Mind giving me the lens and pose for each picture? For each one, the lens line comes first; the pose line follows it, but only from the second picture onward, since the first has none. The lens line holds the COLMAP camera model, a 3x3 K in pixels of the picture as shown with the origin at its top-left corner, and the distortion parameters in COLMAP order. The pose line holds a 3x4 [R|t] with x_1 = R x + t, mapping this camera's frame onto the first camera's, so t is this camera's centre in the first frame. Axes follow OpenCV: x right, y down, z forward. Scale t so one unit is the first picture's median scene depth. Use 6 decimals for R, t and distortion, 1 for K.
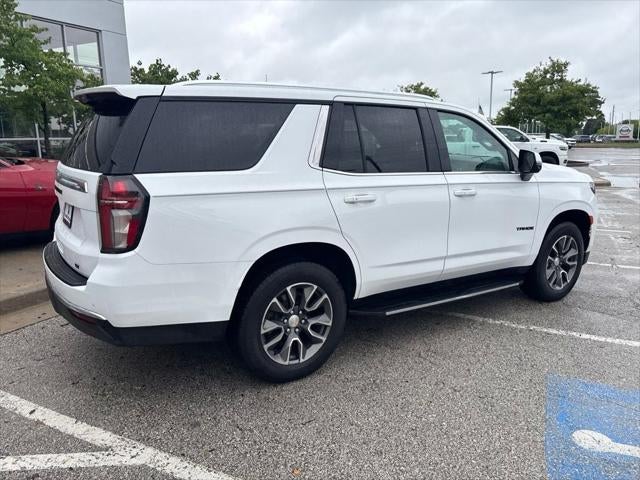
lens RADIAL K [[486.3, 0, 317.8], [0, 486.3, 231.9], [0, 0, 1]] dist [0.050353, -0.061105]
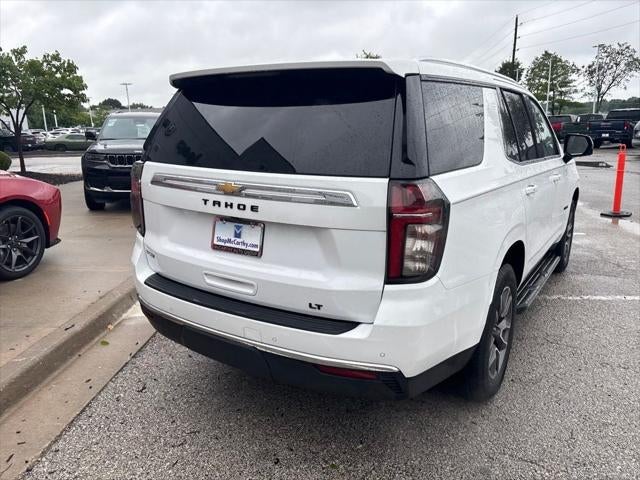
lens RADIAL K [[483.1, 0, 317.8], [0, 483.1, 239.2], [0, 0, 1]] dist [0.077642, -0.098536]
pose [[0.919108, -0.104347, 0.379938, -0.665762], [0.090504, 0.994422, 0.054171, -0.061963], [-0.383471, -0.015403, 0.923424, 0.287945]]
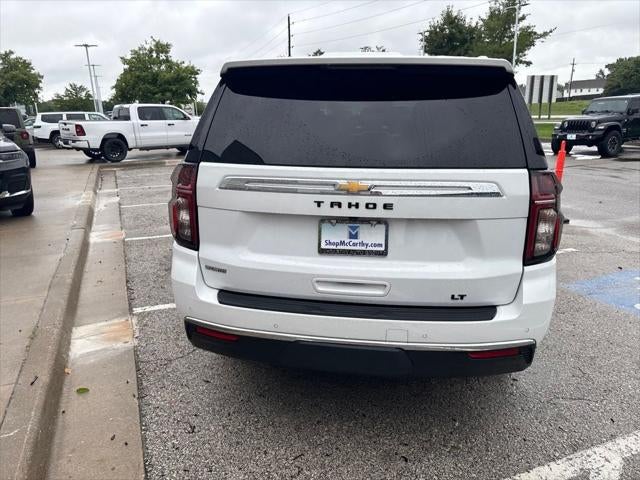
lens RADIAL K [[486.3, 0, 317.8], [0, 486.3, 231.9], [0, 0, 1]] dist [0.050353, -0.061105]
pose [[0.664186, -0.184839, 0.724356, -1.027029], [0.153446, 0.982028, 0.109891, -0.128104], [-0.731650, 0.038161, 0.680612, 0.564499]]
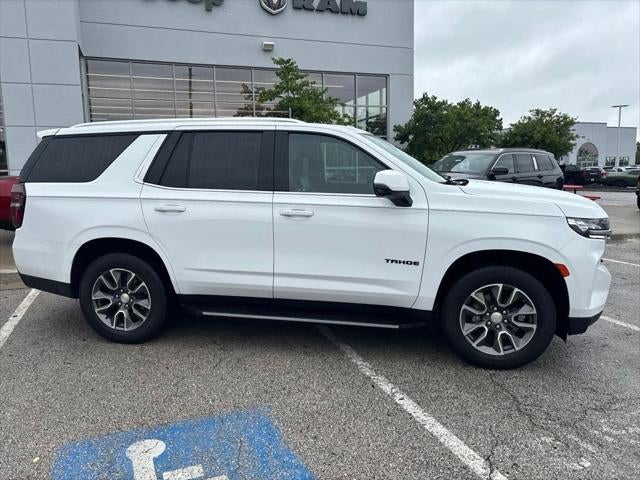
lens RADIAL K [[486.3, 0, 317.8], [0, 486.3, 231.9], [0, 0, 1]] dist [0.050353, -0.061105]
pose [[0.717224, 0.082158, -0.691982, 1.214215], [-0.122396, 0.992440, -0.009030, -0.045509], [0.686009, 0.091172, 0.721858, 0.384527]]
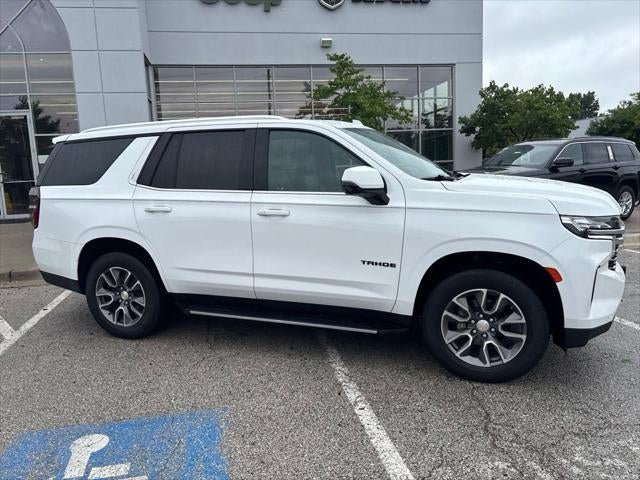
lens RADIAL K [[485.6, 0, 317.9], [0, 485.6, 237.9], [0, 0, 1]] dist [0.054201, -0.068505]
pose [[0.587121, 0.095117, -0.803892, 1.351405], [-0.119515, 0.992375, 0.030130, -0.082863], [0.800628, 0.078387, 0.594012, 0.600488]]
